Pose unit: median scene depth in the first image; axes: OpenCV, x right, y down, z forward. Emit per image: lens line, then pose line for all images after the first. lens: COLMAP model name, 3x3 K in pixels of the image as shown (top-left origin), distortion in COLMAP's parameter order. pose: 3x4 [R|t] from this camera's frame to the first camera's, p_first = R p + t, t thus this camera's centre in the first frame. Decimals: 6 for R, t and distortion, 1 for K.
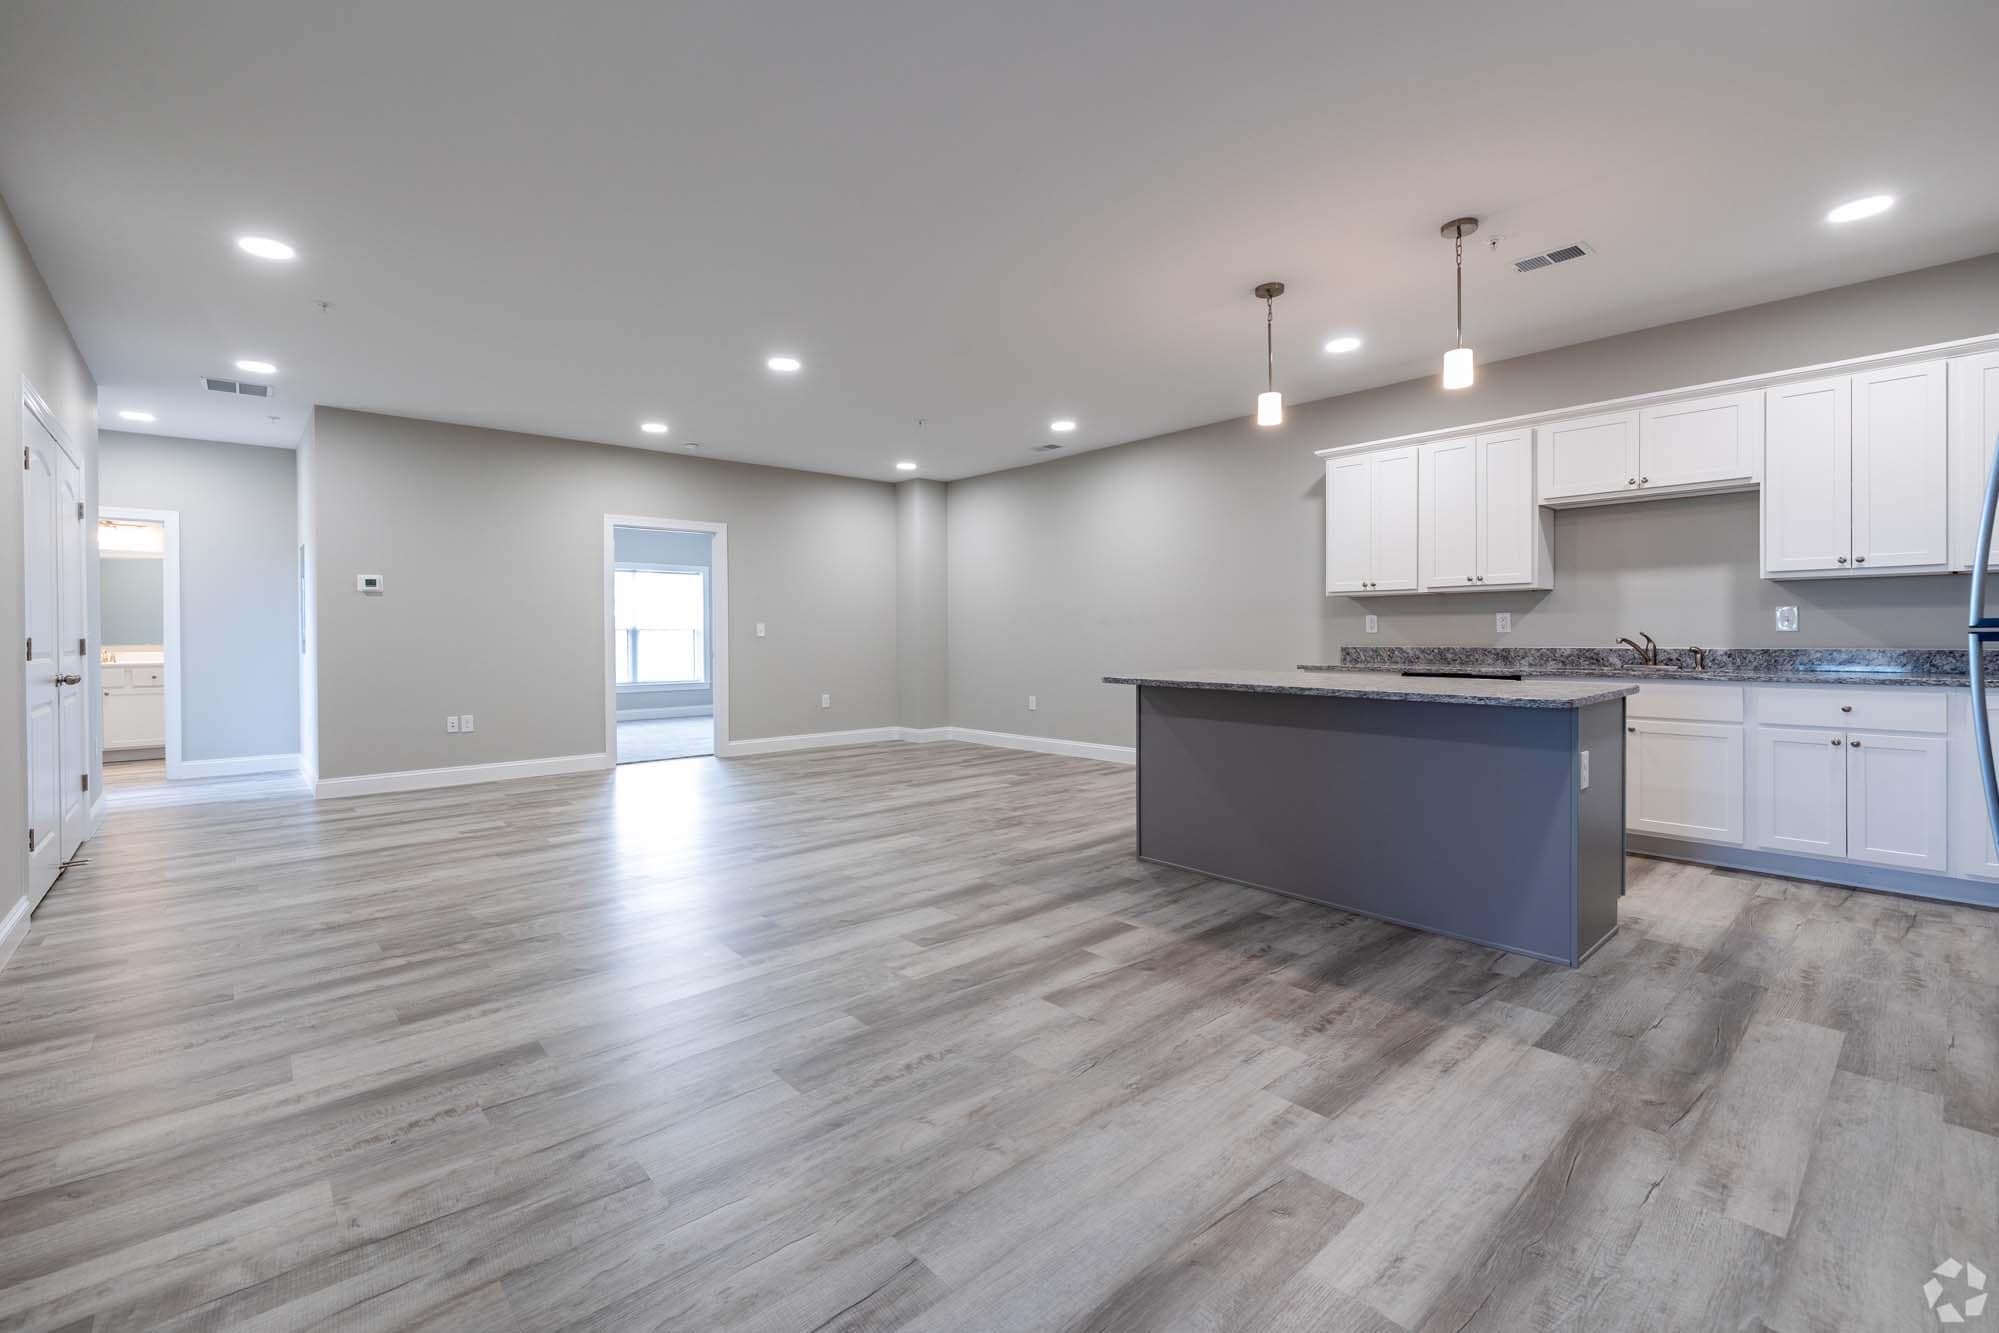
lens RADIAL K [[858.7, 0, 980.4], [0, 858.7, 635.6], [0, 0, 1]] dist [-0.000456, -0.000067]
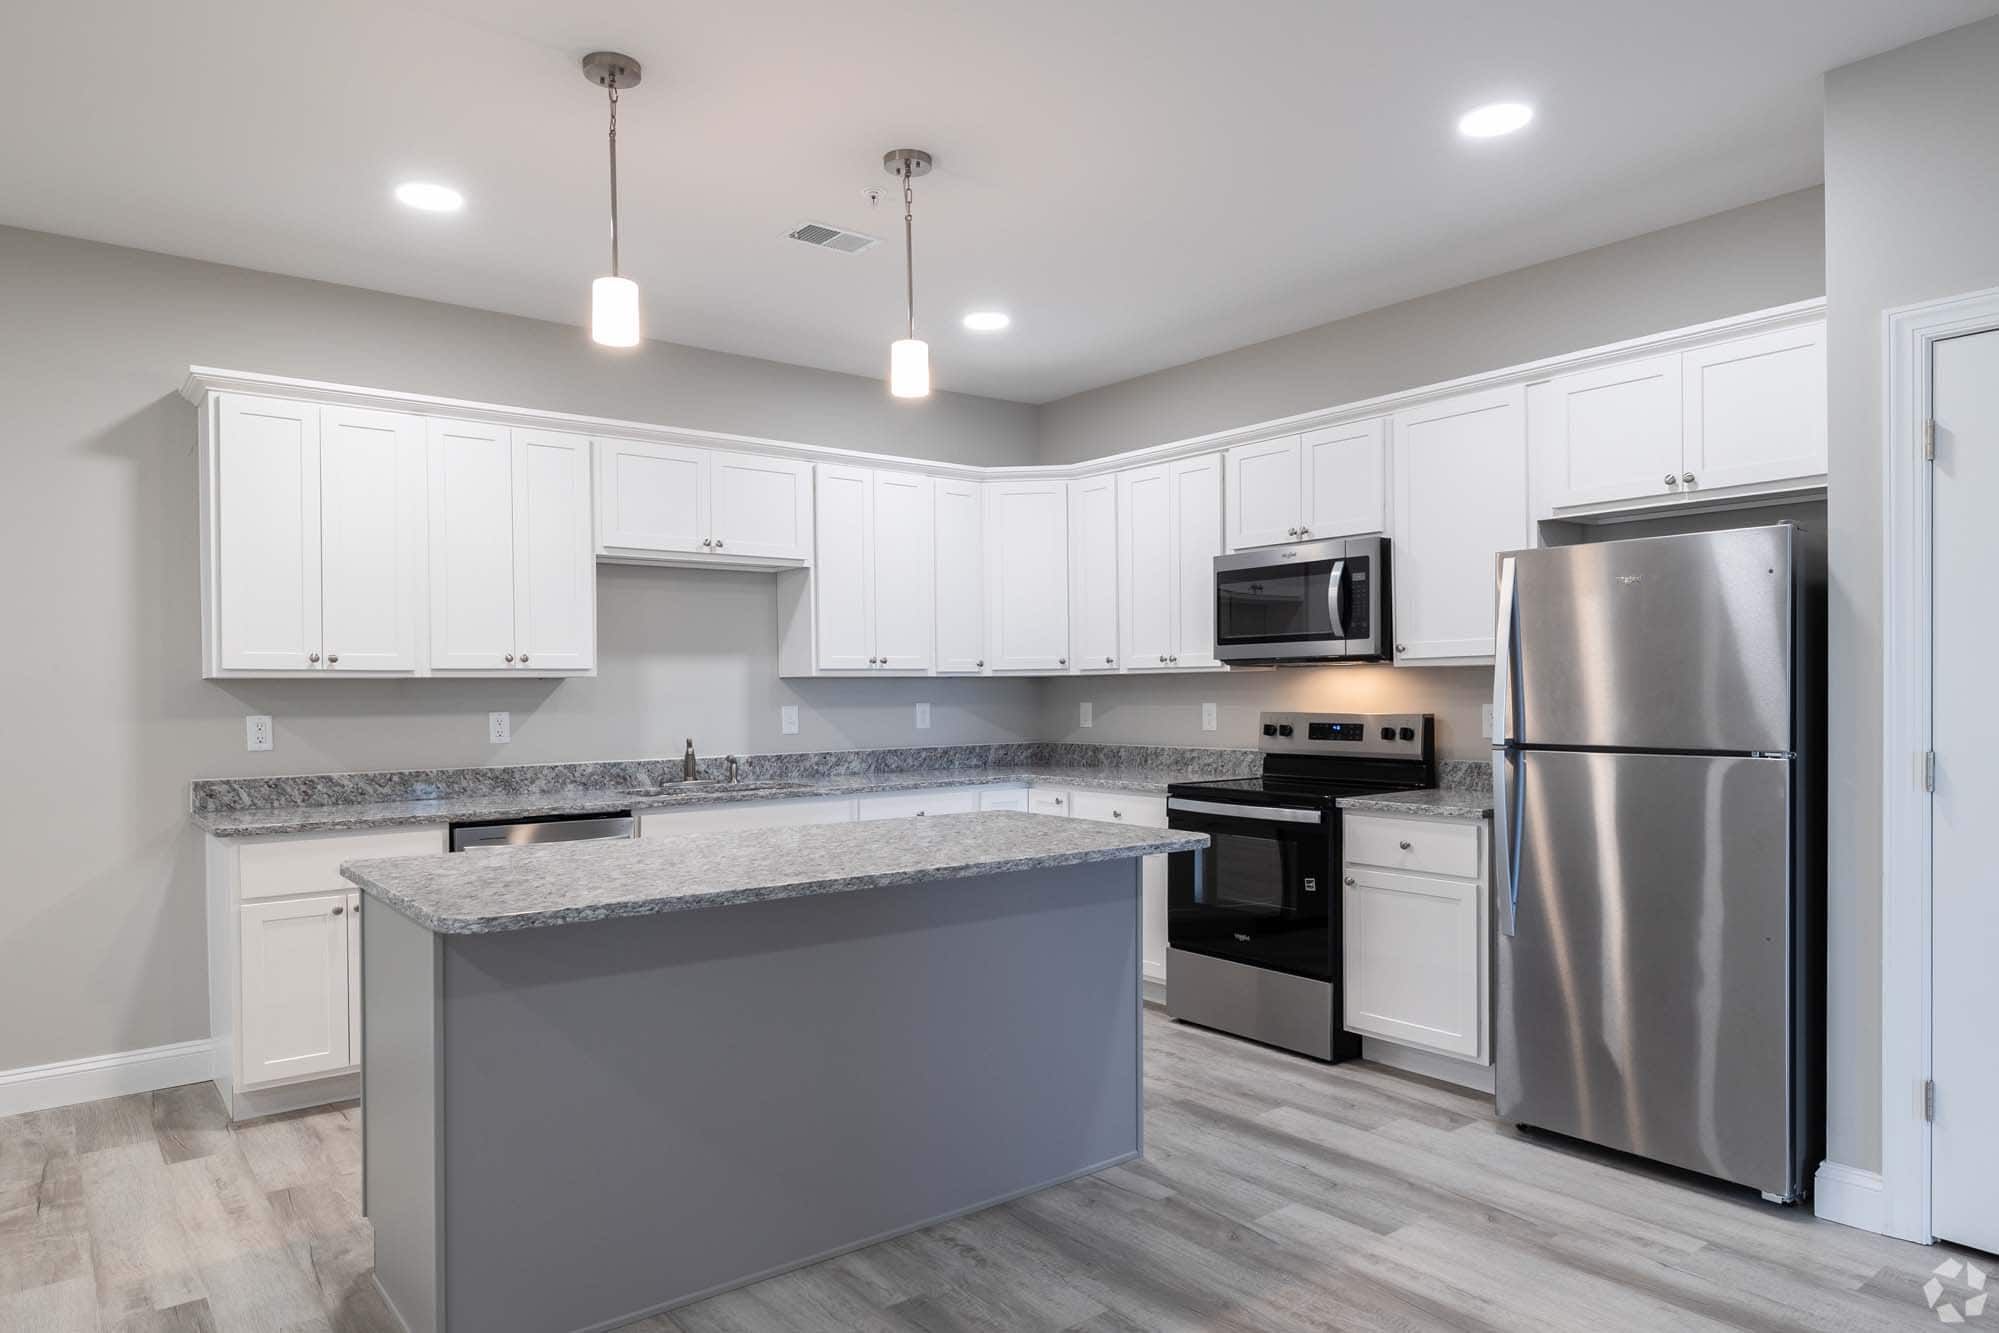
lens RADIAL K [[1257.8, 0, 964.0], [0, 1257.8, 699.4], [0, 0, 1]] dist [0.005737, 0.000830]
pose [[0.051067, -0.002019, 0.998693, -0.440377], [0.010478, 0.999944, 0.001486, -0.049618], [-0.998640, 0.010388, 0.051085, 0.907262]]
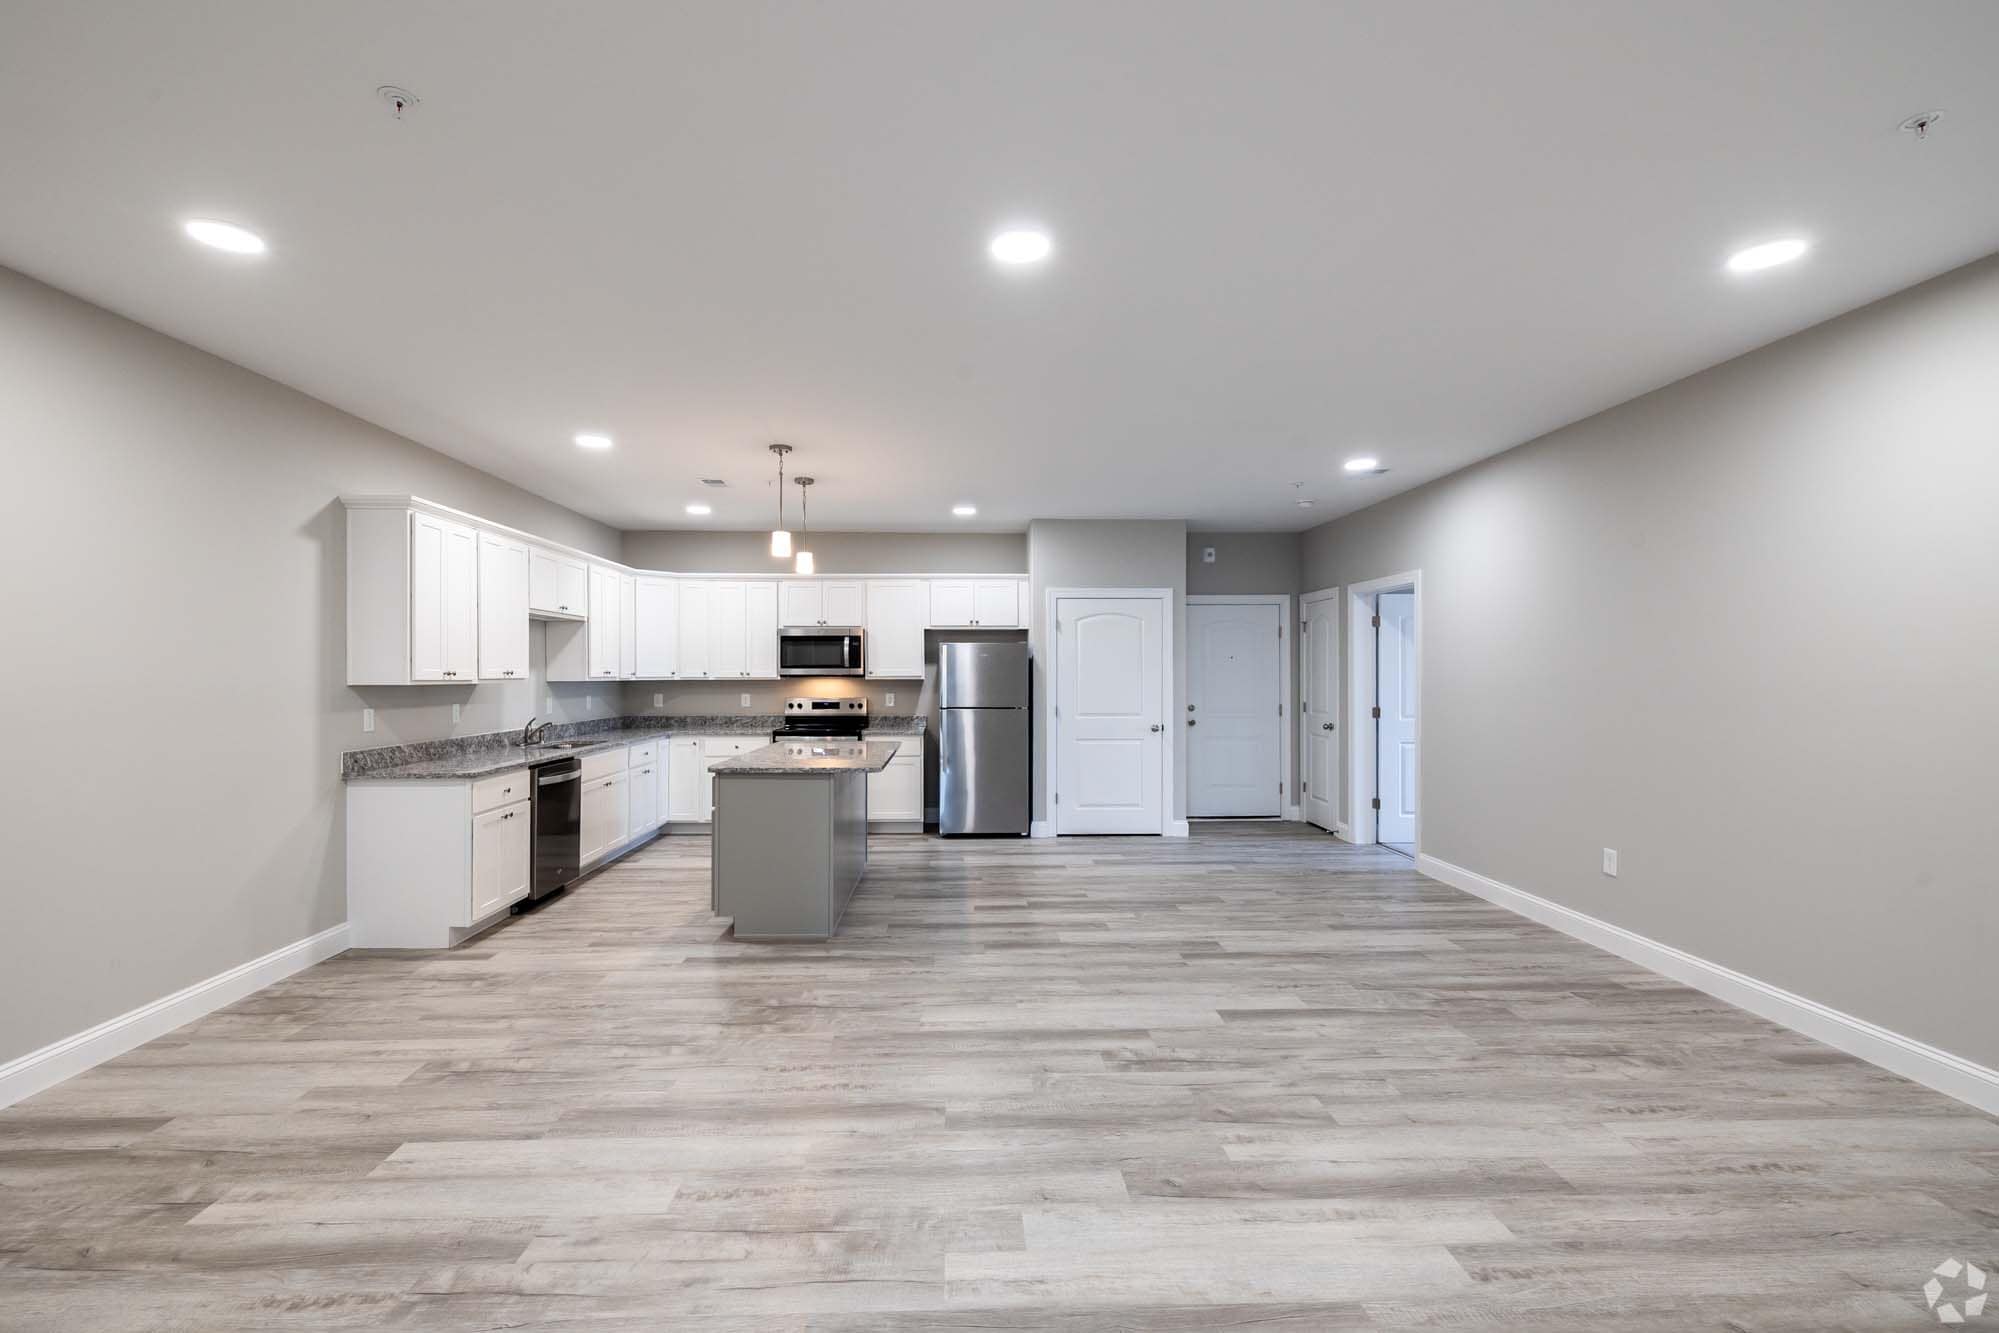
lens RADIAL K [[888.6, 0, 963.2], [0, 888.6, 658.0], [0, 0, 1]] dist [0.021293, 0.000209]
pose [[-0.769526, 0.018224, 0.638355, -0.805776], [0.006811, 0.999770, -0.020331, -0.082338], [-0.638579, -0.011297, -0.769473, 2.131765]]
